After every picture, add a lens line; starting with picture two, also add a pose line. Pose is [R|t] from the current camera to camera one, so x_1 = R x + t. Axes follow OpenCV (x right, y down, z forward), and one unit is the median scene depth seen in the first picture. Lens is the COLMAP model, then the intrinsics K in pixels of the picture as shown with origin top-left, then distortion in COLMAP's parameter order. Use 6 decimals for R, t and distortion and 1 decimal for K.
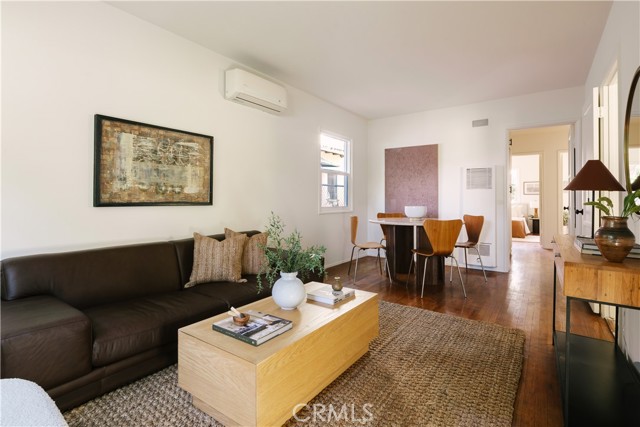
lens RADIAL K [[312.6, 0, 319.1], [0, 312.6, 197.4], [0, 0, 1]] dist [0.000918, 0.000012]
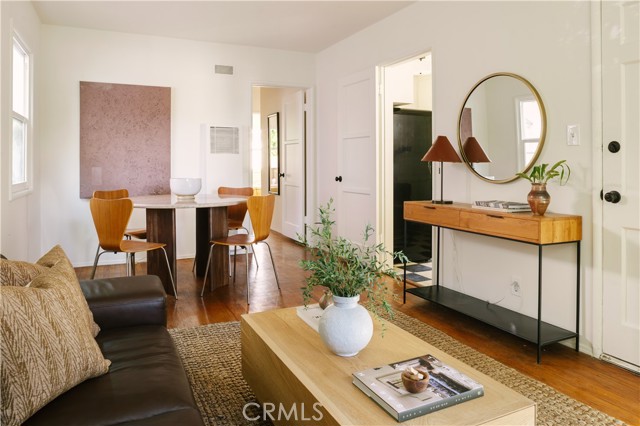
lens RADIAL K [[446.4, 0, 320.3], [0, 446.4, 164.2], [0, 0, 1]] dist [-0.056779, -0.000166]
pose [[0.475110, -0.003822, 0.879918, -0.351569], [-0.005072, 0.999962, 0.007081, -0.009268], [-0.879912, -0.007827, 0.475072, 0.251802]]
